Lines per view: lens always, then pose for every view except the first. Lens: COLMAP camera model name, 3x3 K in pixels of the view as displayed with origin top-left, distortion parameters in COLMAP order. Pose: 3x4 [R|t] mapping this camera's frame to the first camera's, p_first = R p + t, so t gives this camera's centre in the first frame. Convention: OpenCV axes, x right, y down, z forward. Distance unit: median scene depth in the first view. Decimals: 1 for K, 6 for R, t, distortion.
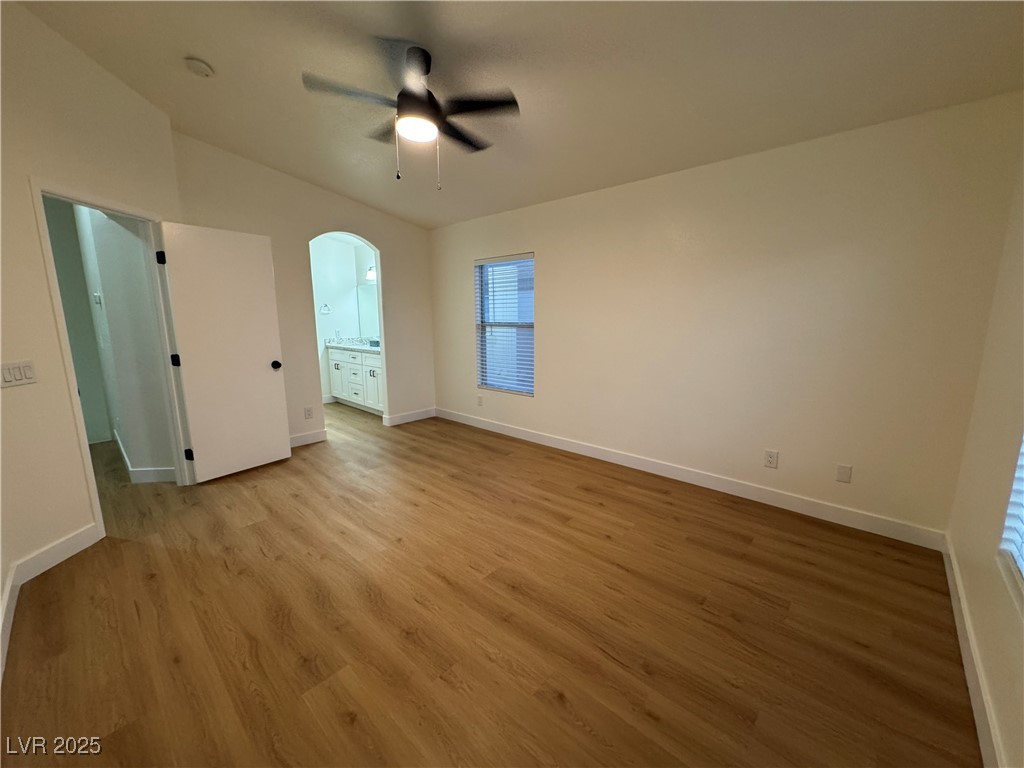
lens RADIAL K [[408.3, 0, 513.9], [0, 408.3, 383.3], [0, 0, 1]] dist [-0.002303, 0.000577]
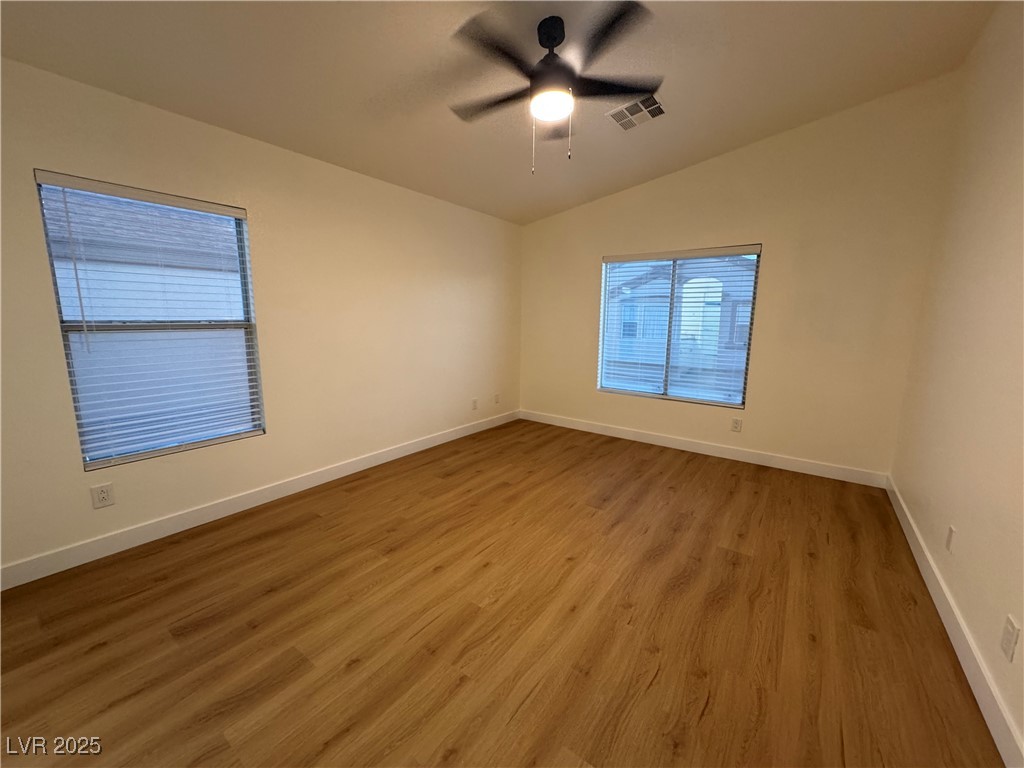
lens RADIAL K [[408.3, 0, 511.7], [0, 408.3, 380.8], [0, 0, 1]] dist [-0.002303, 0.000577]
pose [[-0.115428, -0.149422, 0.982013, -1.018227], [0.153533, 0.974056, 0.166258, -0.158013], [-0.981379, 0.169962, -0.089492, 1.063607]]
